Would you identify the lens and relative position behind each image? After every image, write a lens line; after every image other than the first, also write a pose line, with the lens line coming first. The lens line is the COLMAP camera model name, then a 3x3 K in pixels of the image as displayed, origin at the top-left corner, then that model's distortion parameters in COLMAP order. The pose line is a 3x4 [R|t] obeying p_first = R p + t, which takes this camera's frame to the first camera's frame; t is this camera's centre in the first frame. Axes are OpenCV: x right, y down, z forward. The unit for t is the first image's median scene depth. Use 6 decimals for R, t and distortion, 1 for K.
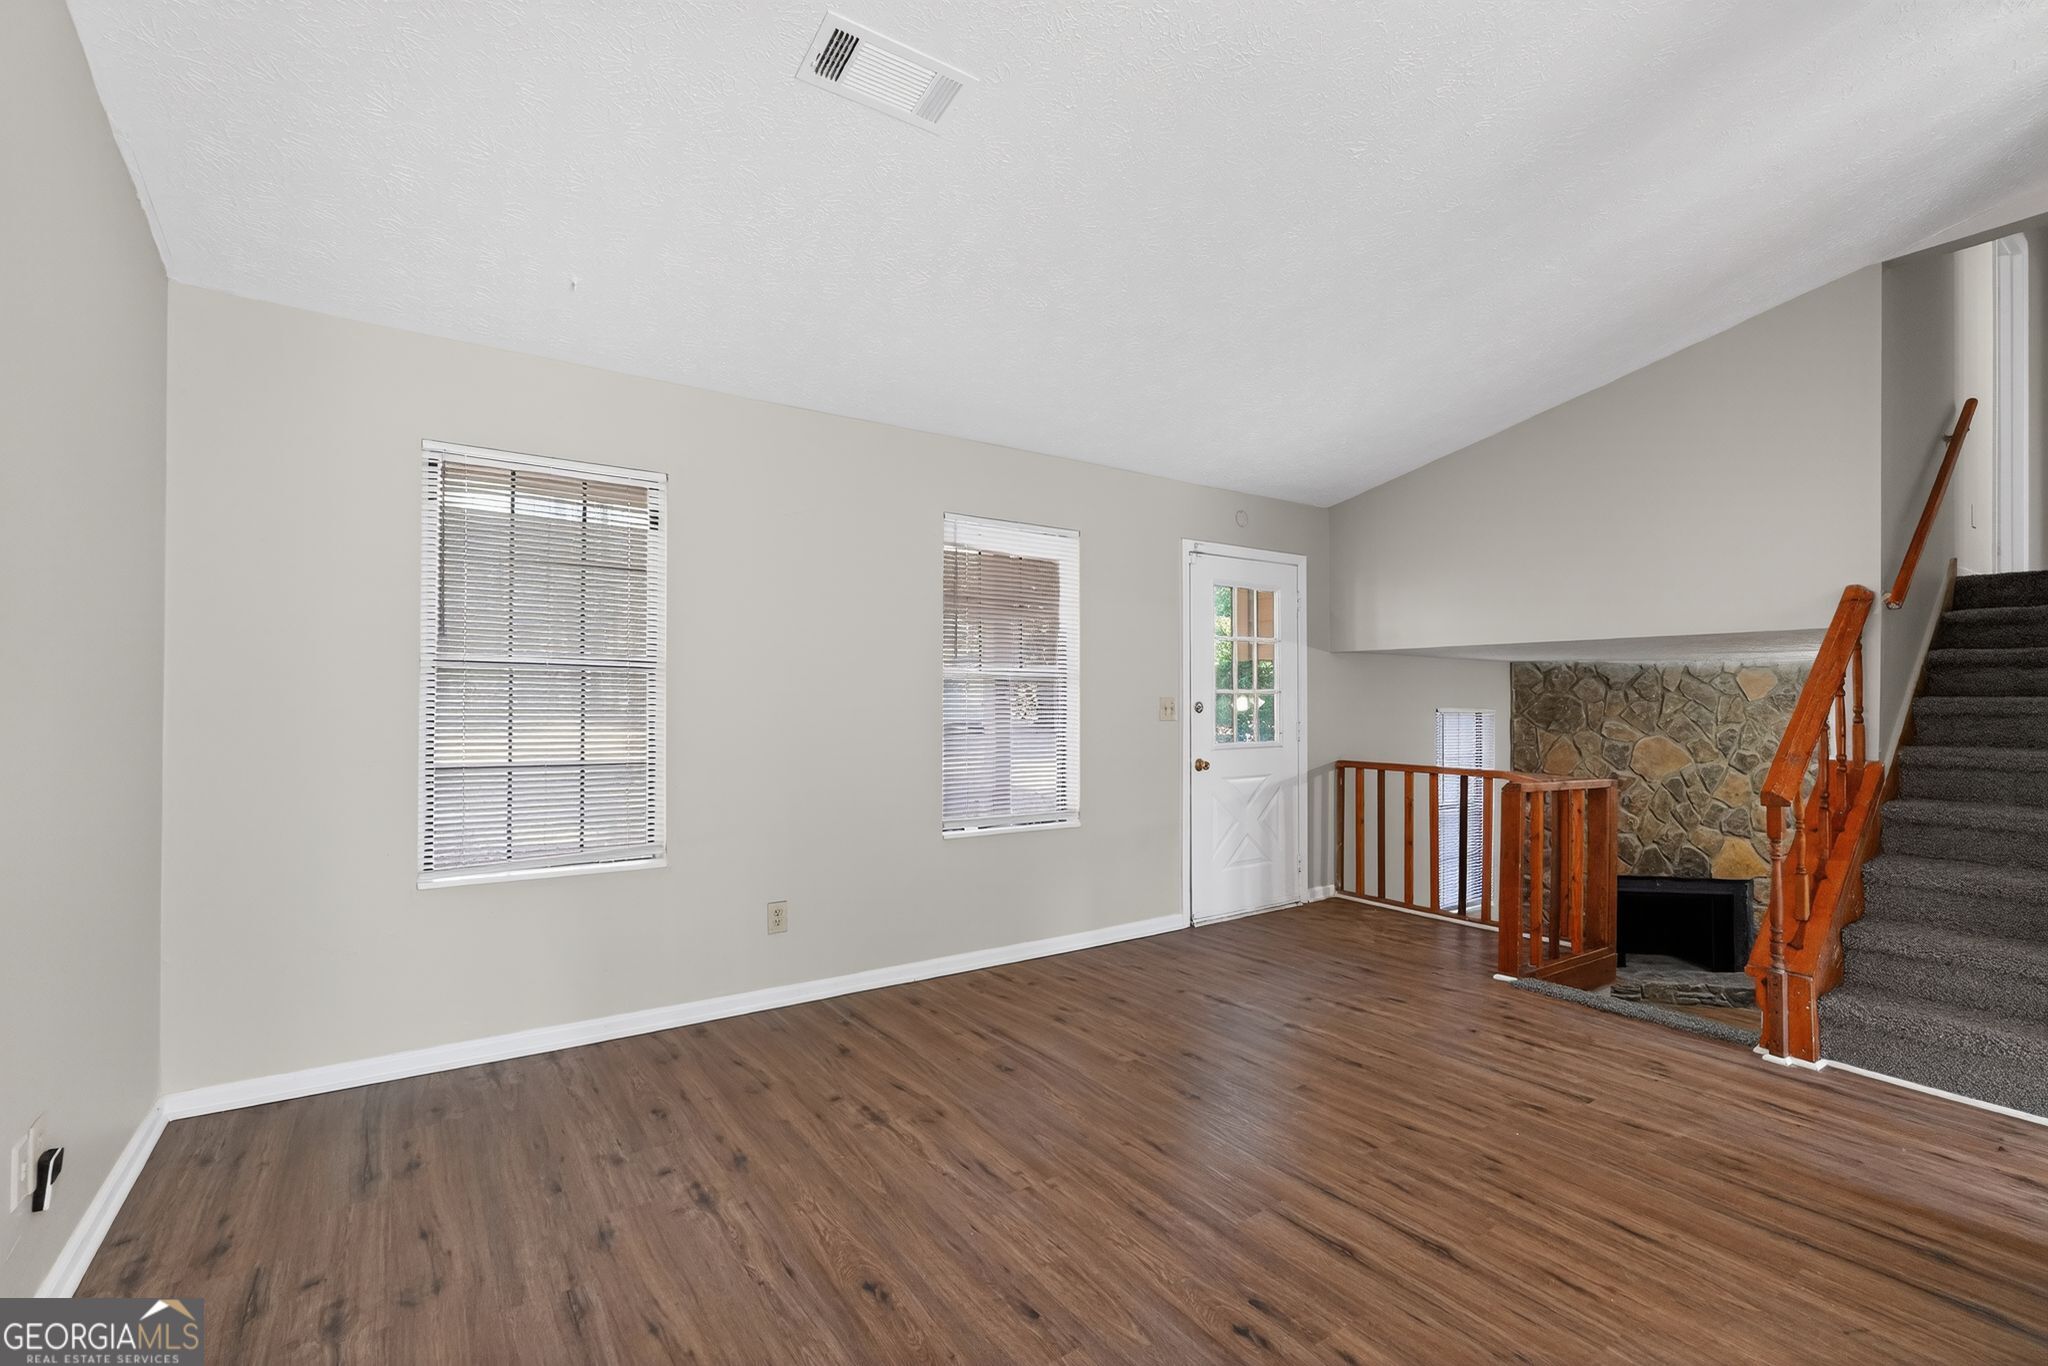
lens RADIAL K [[915.9, 0, 1020.4], [0, 915.9, 687.1], [0, 0, 1]] dist [-0.008459, 0.002093]
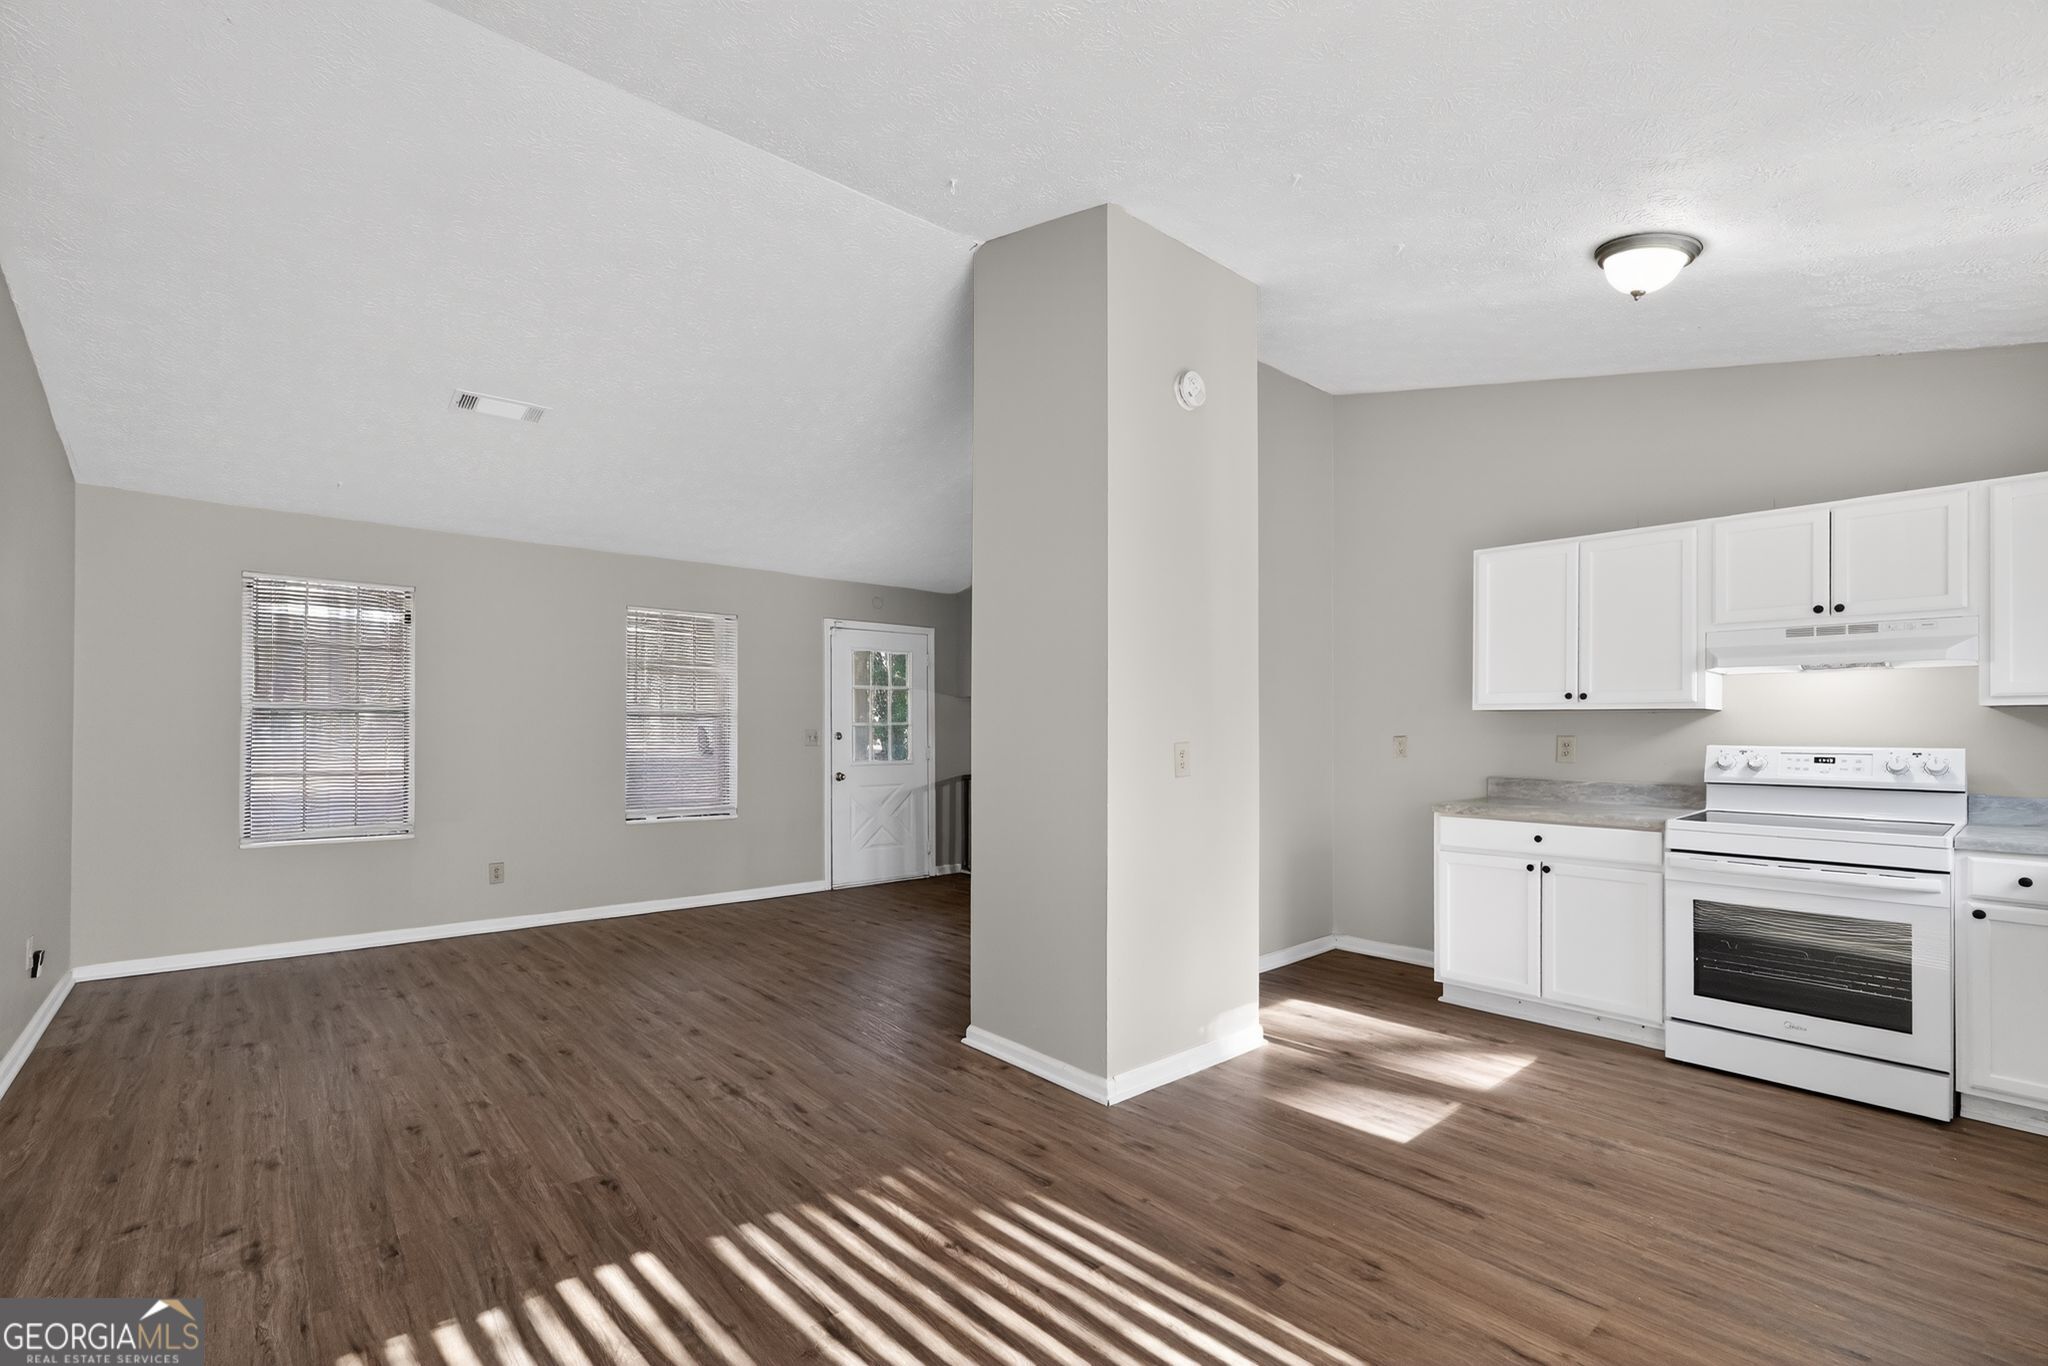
lens RADIAL K [[915.9, 0, 1010.5], [0, 915.9, 667.0], [0, 0, 1]] dist [-0.008459, 0.002093]
pose [[0.994625, 0.008646, 0.103178, 0.317090], [-0.002720, 0.998345, -0.057439, -0.003372], [-0.103504, 0.056849, 0.993003, -0.464866]]
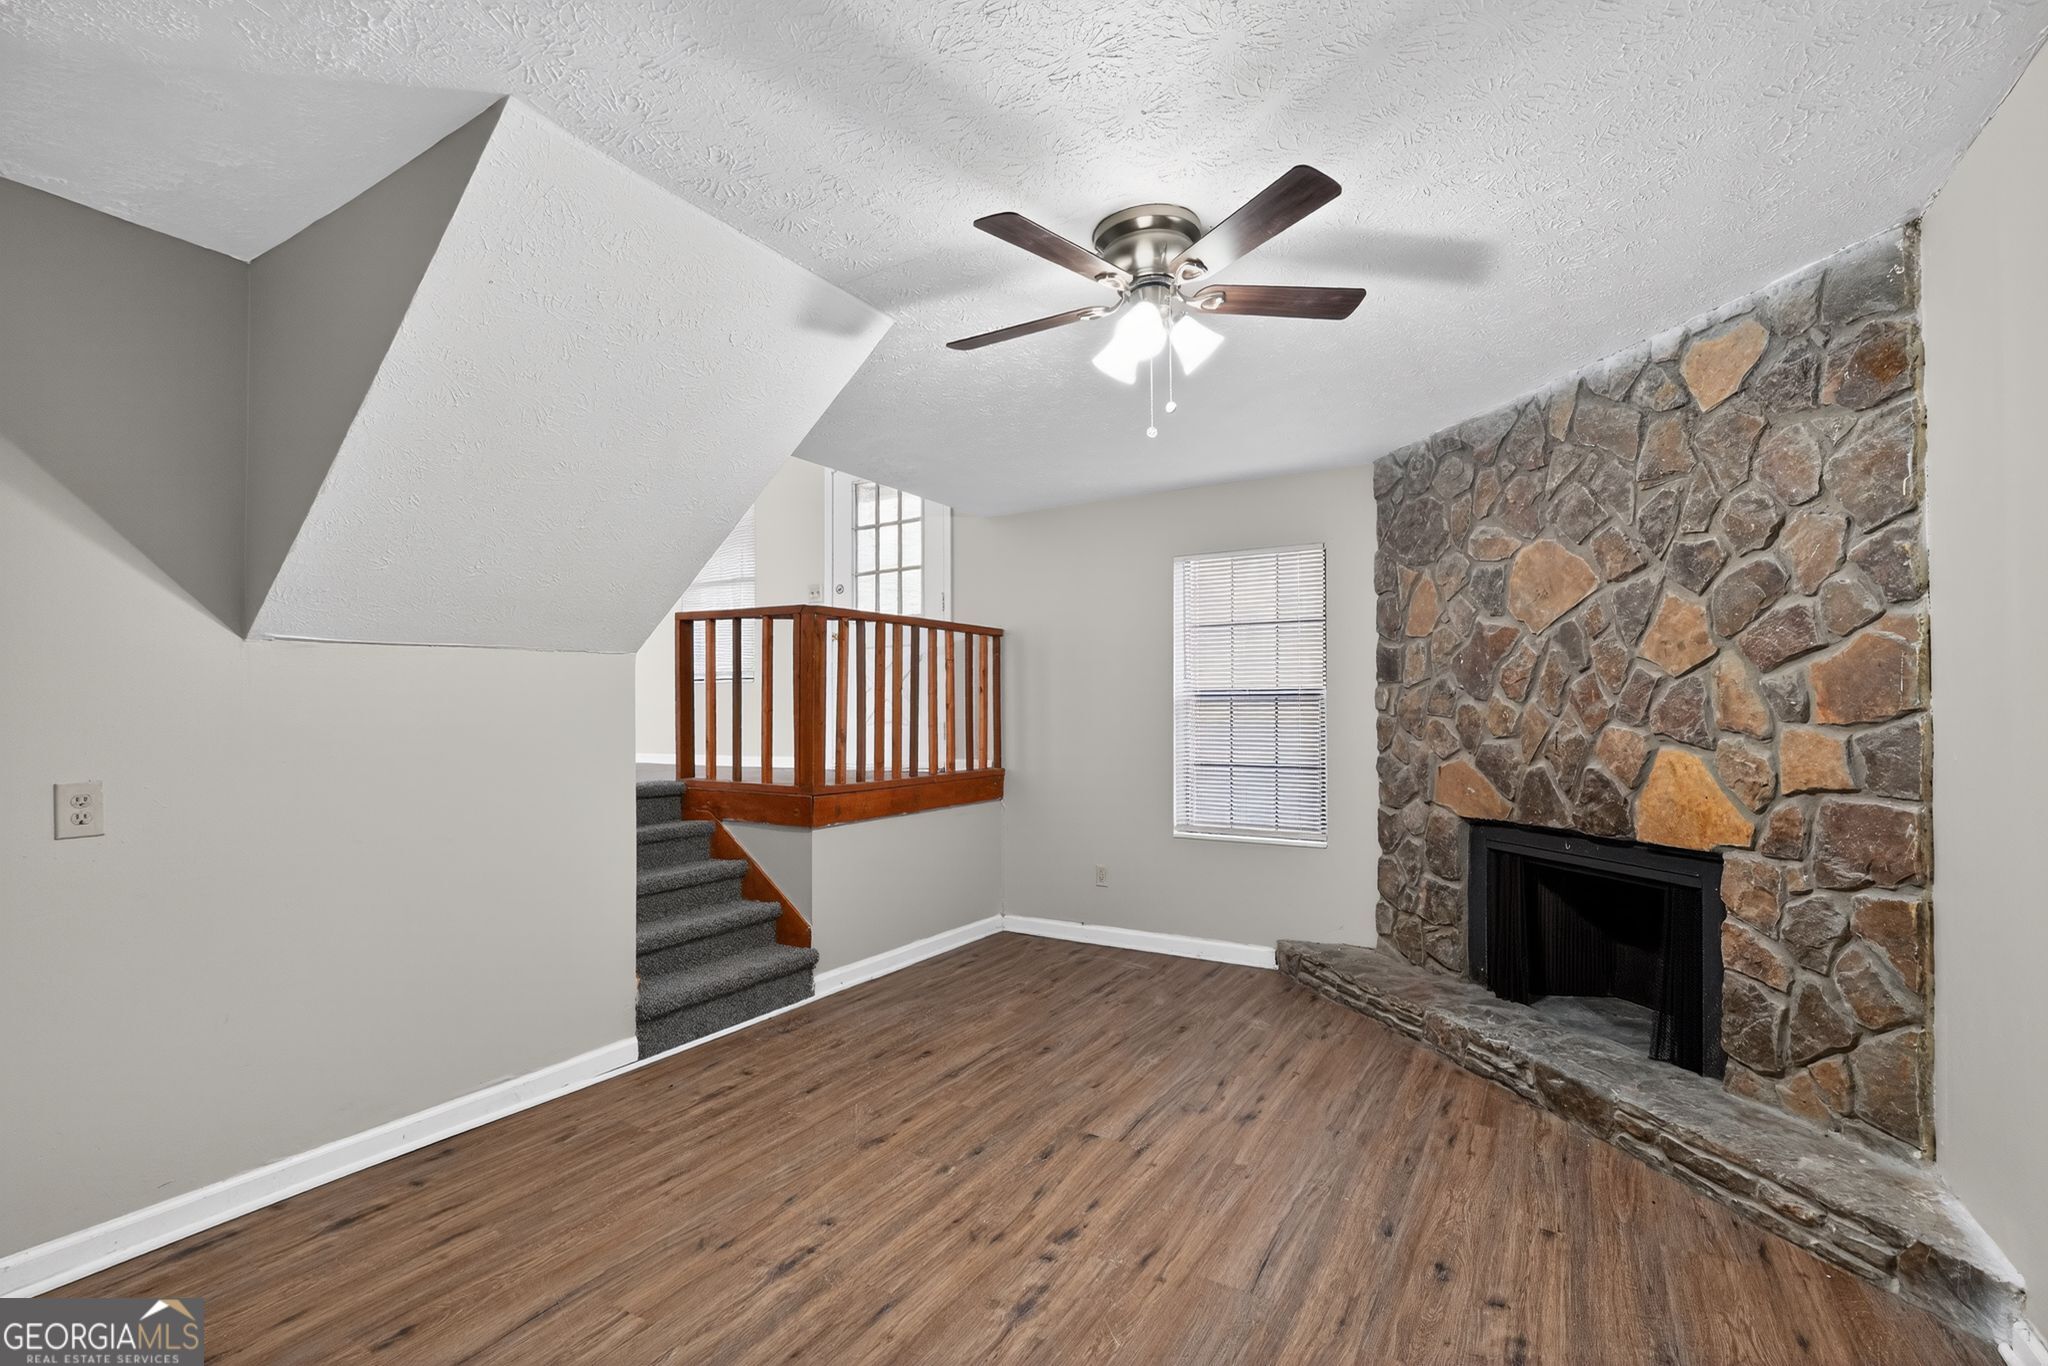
lens RADIAL K [[915.9, 0, 1012.3], [0, 915.9, 690.6], [0, 0, 1]] dist [-0.008459, 0.002093]
pose [[0.422739, -0.031041, -0.905720, 1.351989], [0.027999, 0.999383, -0.021183, 0.181753], [0.905819, -0.016404, 0.423348, 0.711337]]
